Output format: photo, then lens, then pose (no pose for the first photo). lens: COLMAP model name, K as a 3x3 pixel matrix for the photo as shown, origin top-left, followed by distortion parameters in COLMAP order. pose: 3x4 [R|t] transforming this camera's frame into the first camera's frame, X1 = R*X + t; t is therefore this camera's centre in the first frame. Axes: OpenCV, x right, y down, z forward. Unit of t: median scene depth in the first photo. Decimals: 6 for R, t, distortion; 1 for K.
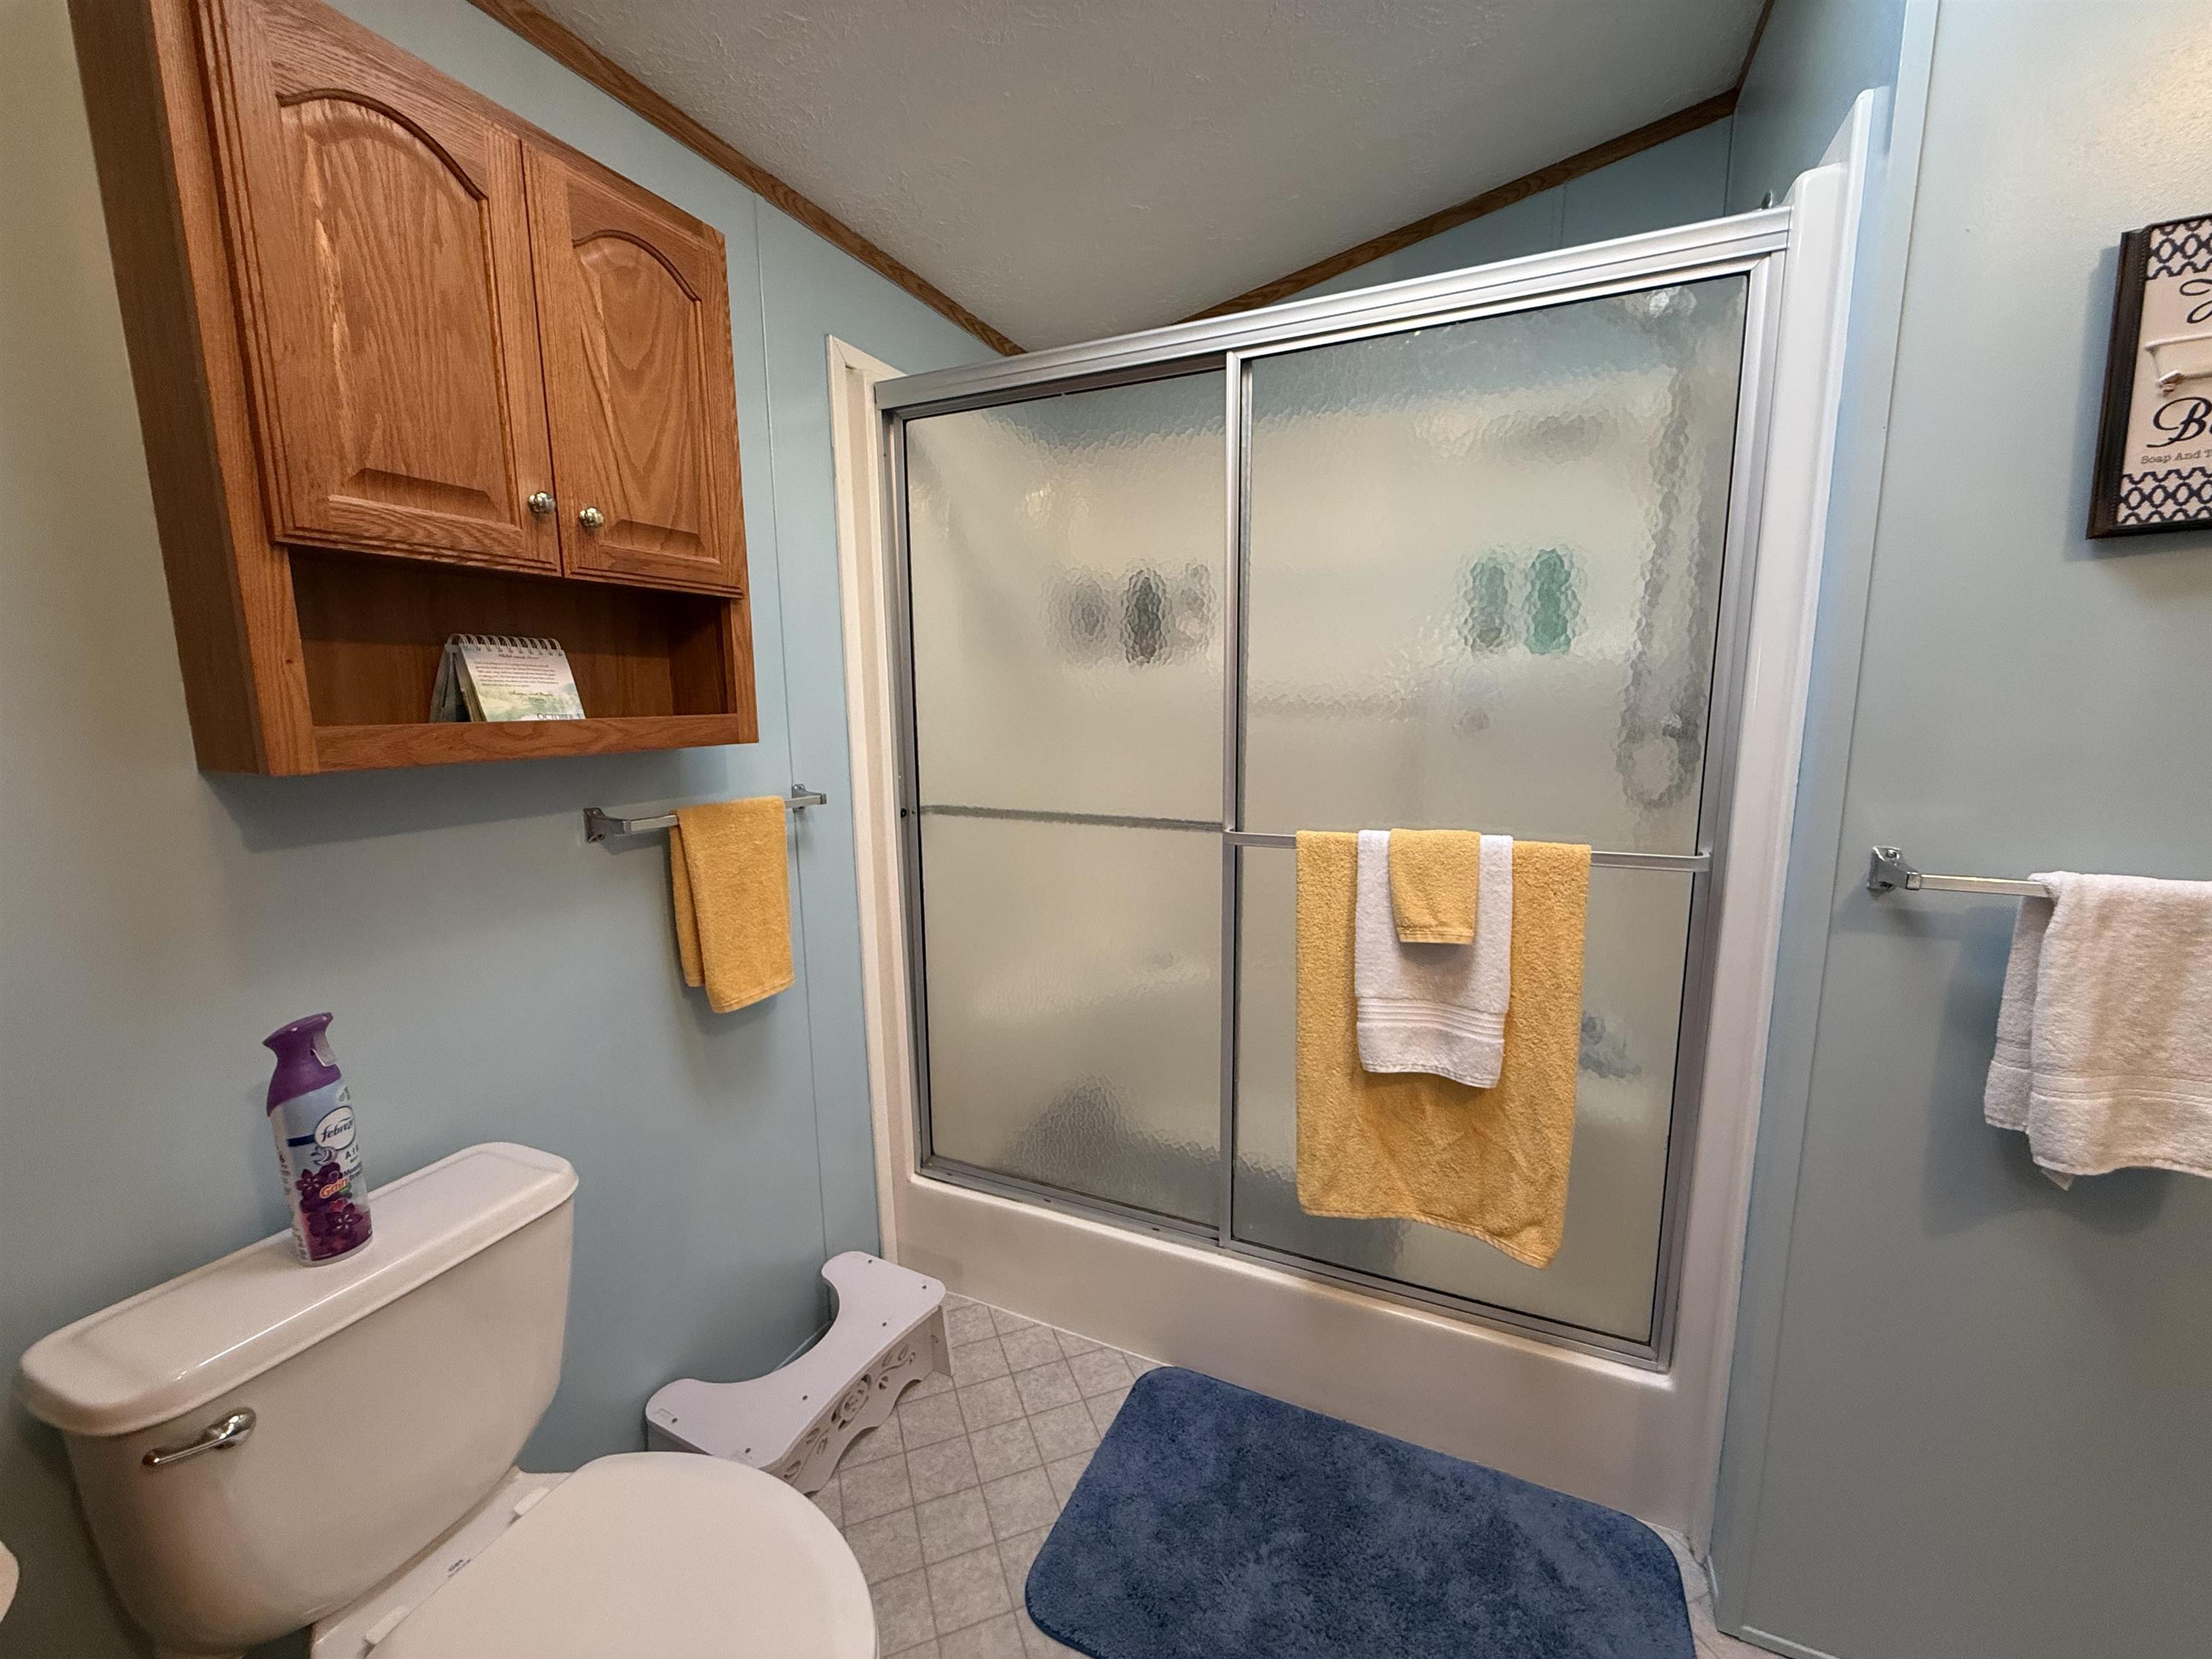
lens RADIAL K [[878.2, 0, 1099.8], [0, 878.2, 830.3], [0, 0, 1]] dist [0.000219, -0.000252]
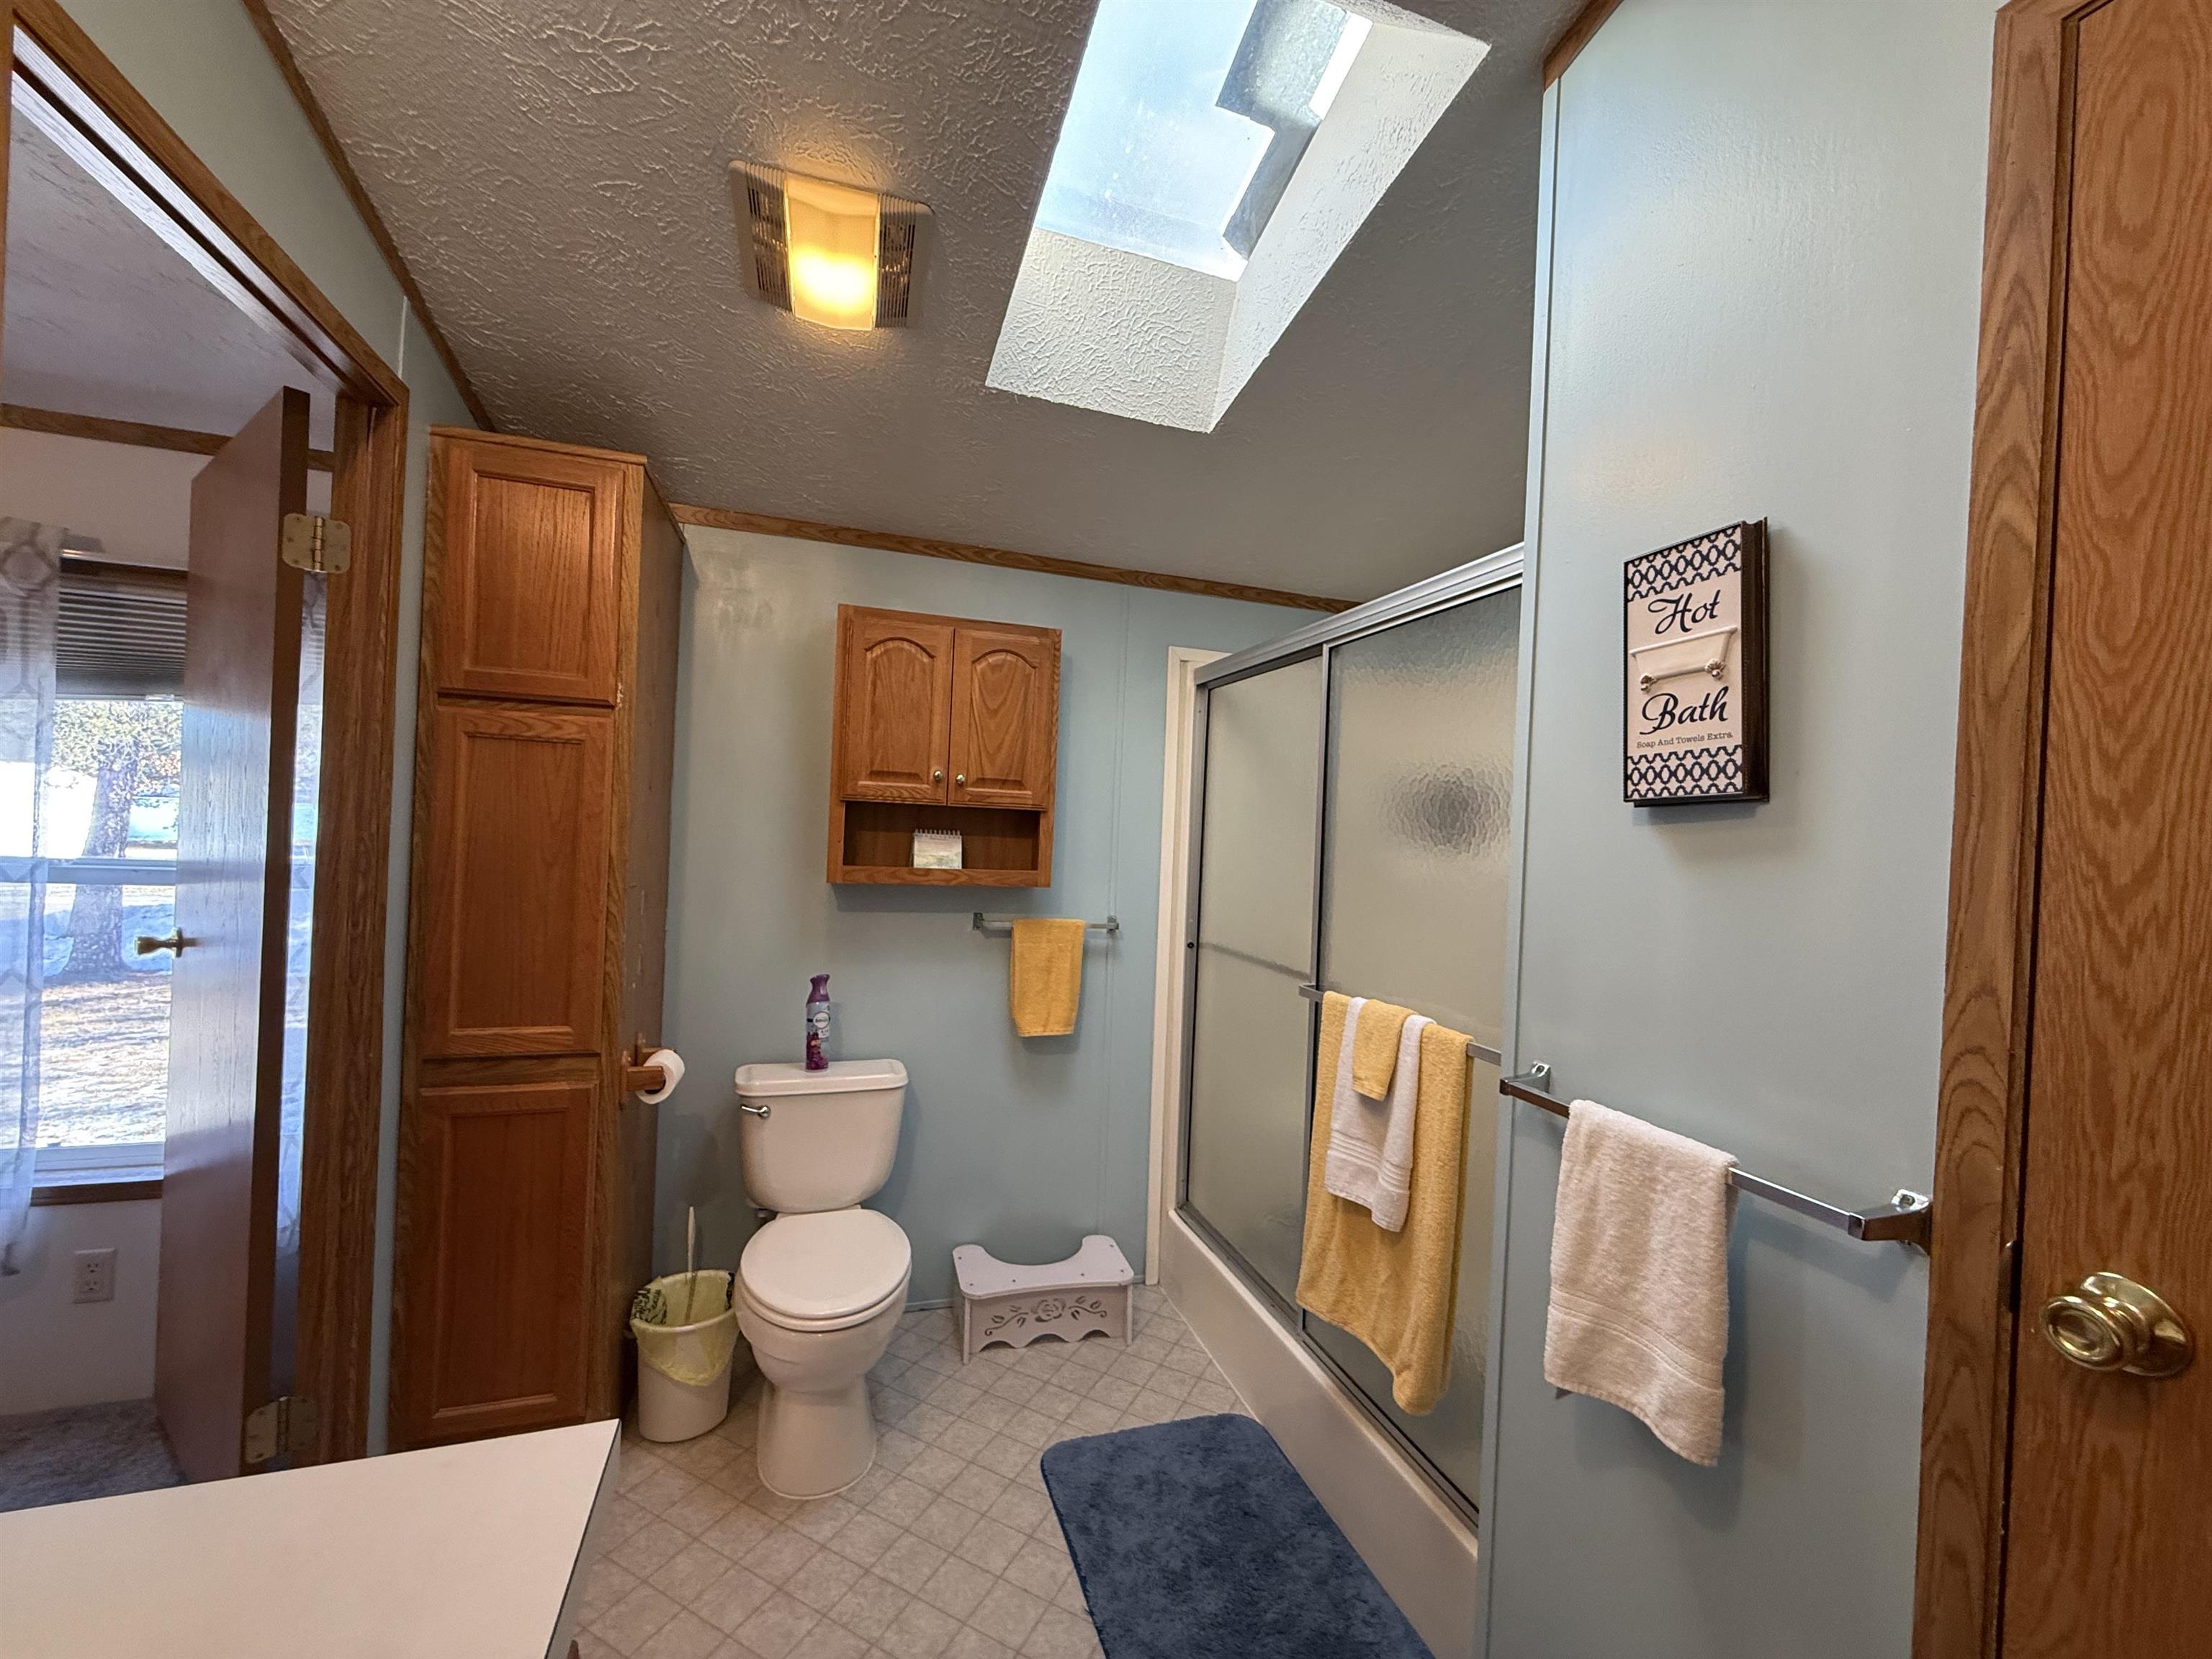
lens RADIAL K [[878.2, 0, 1099.8], [0, 878.2, 830.3], [0, 0, 1]] dist [0.000219, -0.000252]
pose [[0.682087, 0.038117, -0.730277, 1.398735], [-0.159637, 0.982316, -0.097831, -0.077255], [0.713634, 0.183308, 0.676110, -0.237637]]
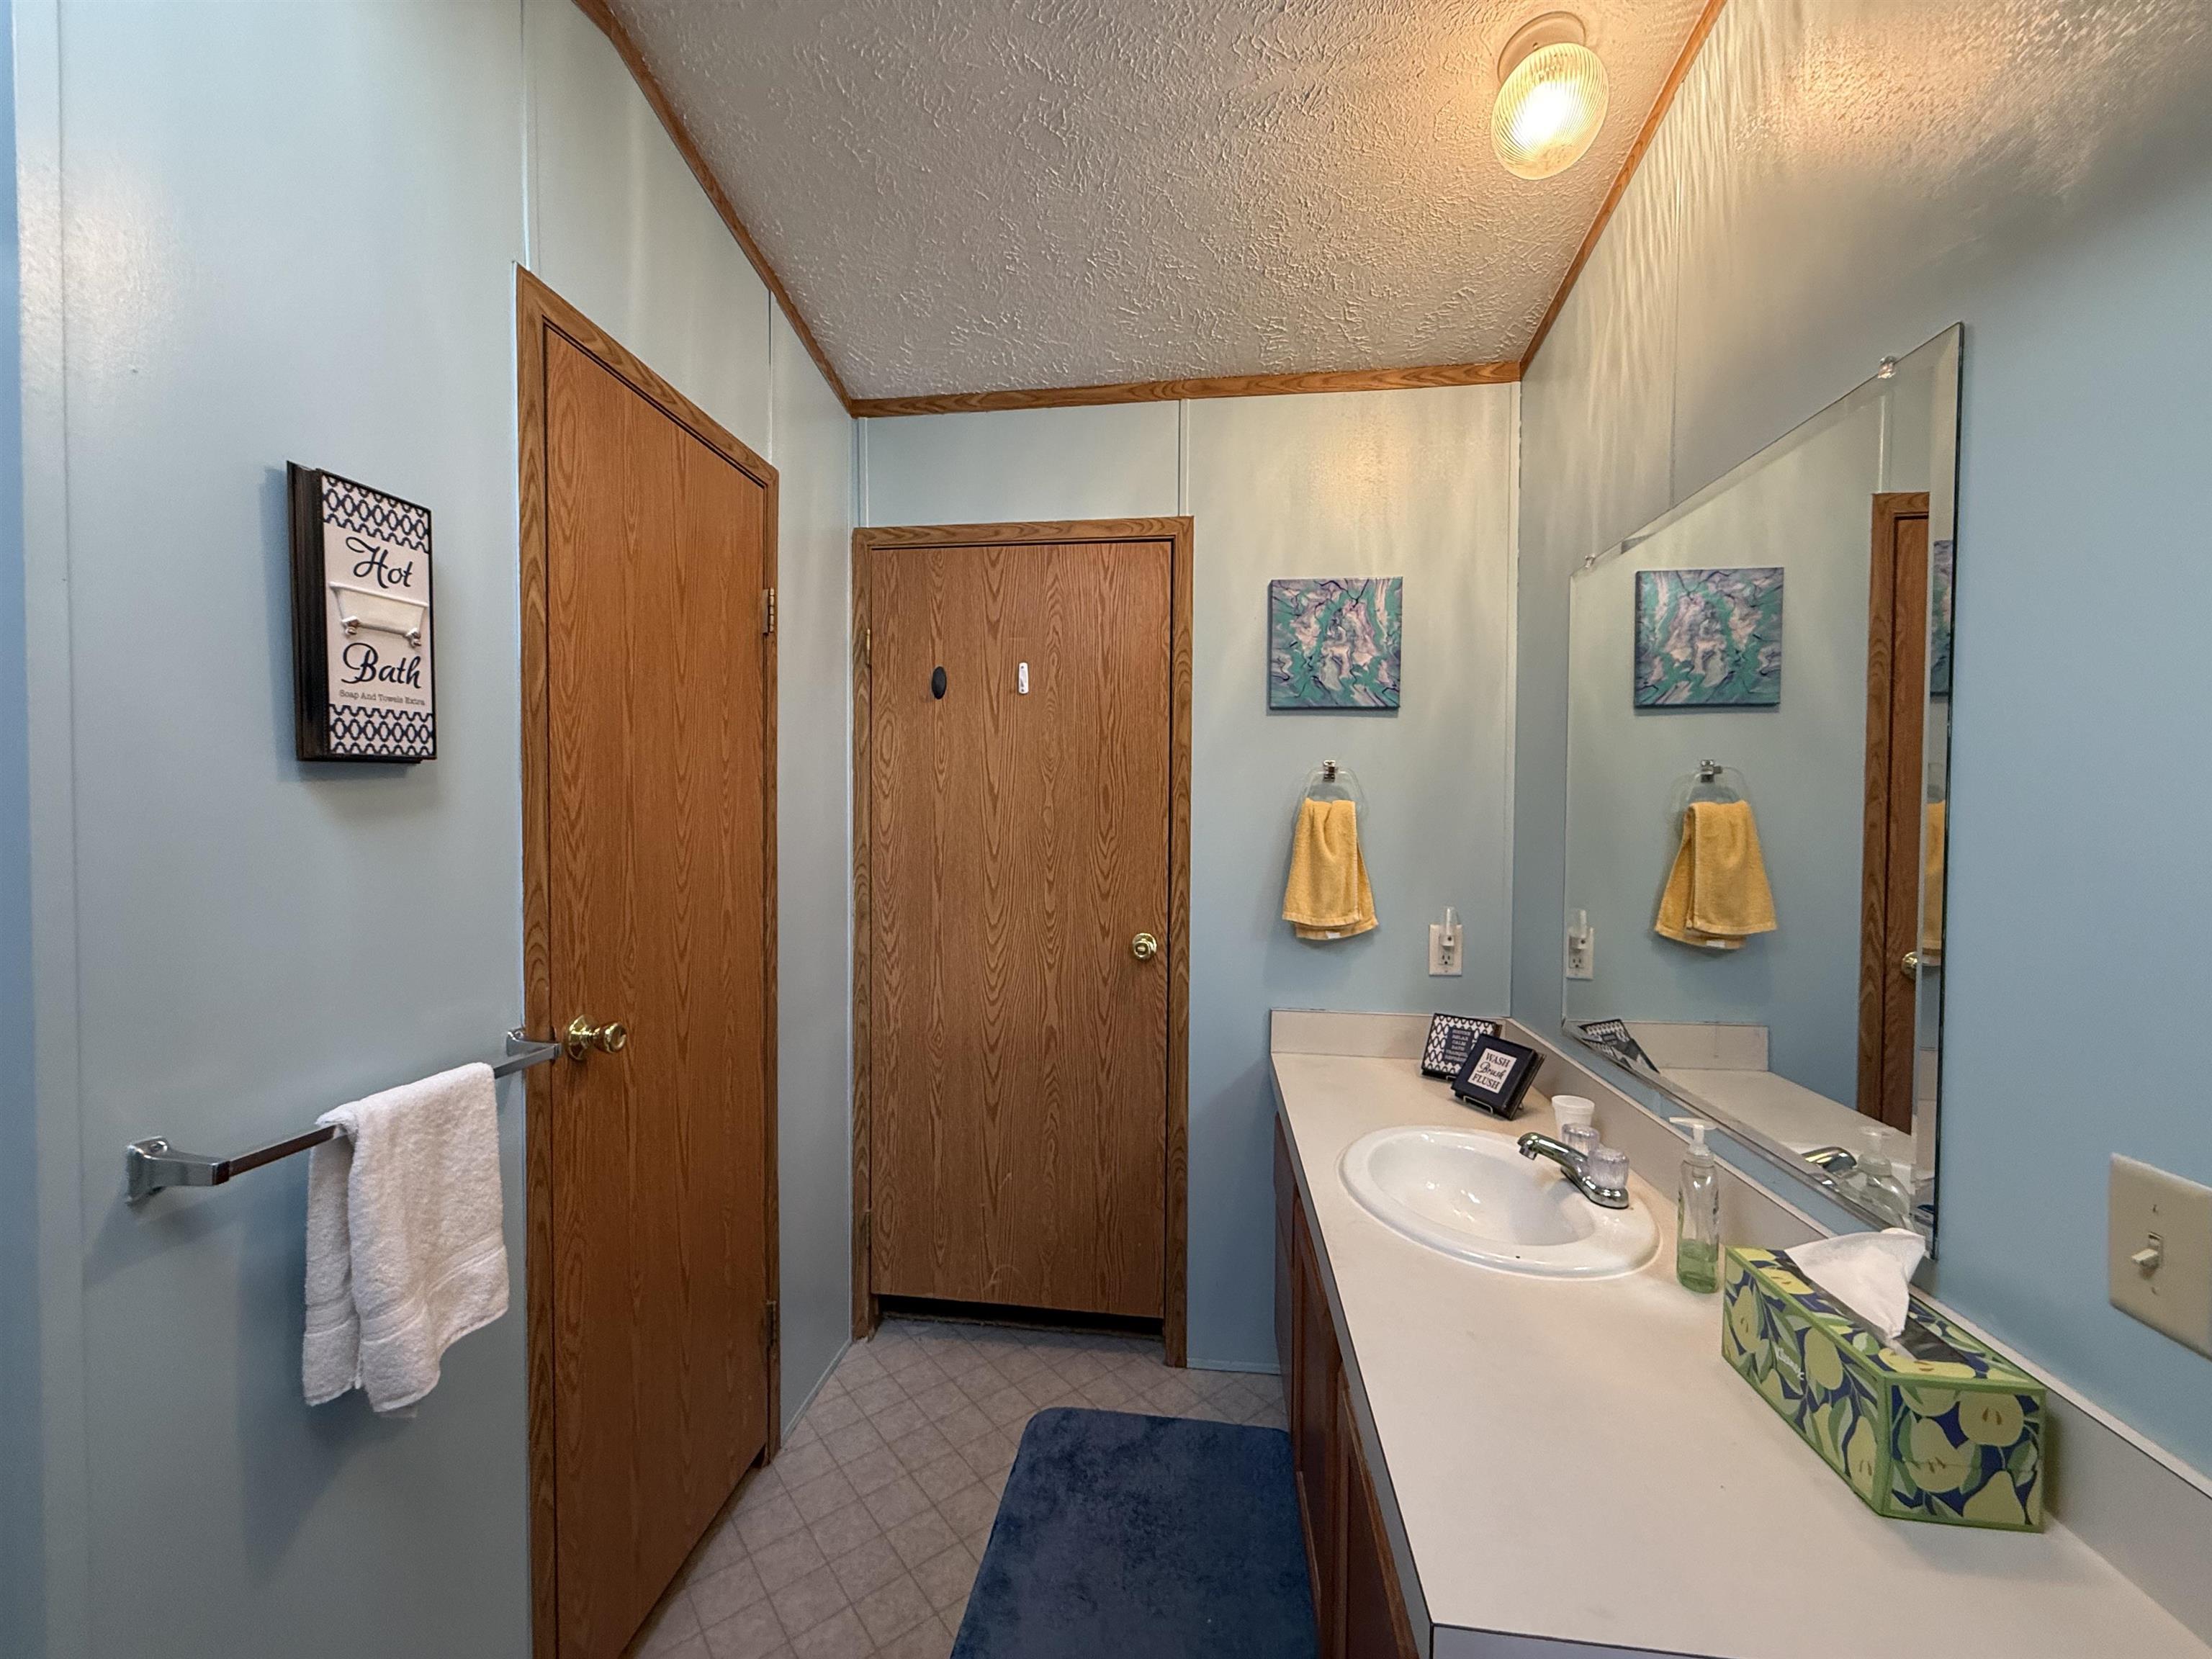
lens RADIAL K [[878.2, 0, 1099.8], [0, 878.2, 830.3], [0, 0, 1]] dist [0.000219, -0.000252]
pose [[-0.312752, -0.013954, 0.949732, -0.059617], [0.140076, 0.988282, 0.060648, -0.181154], [-0.939449, 0.152002, -0.307132, 0.456226]]
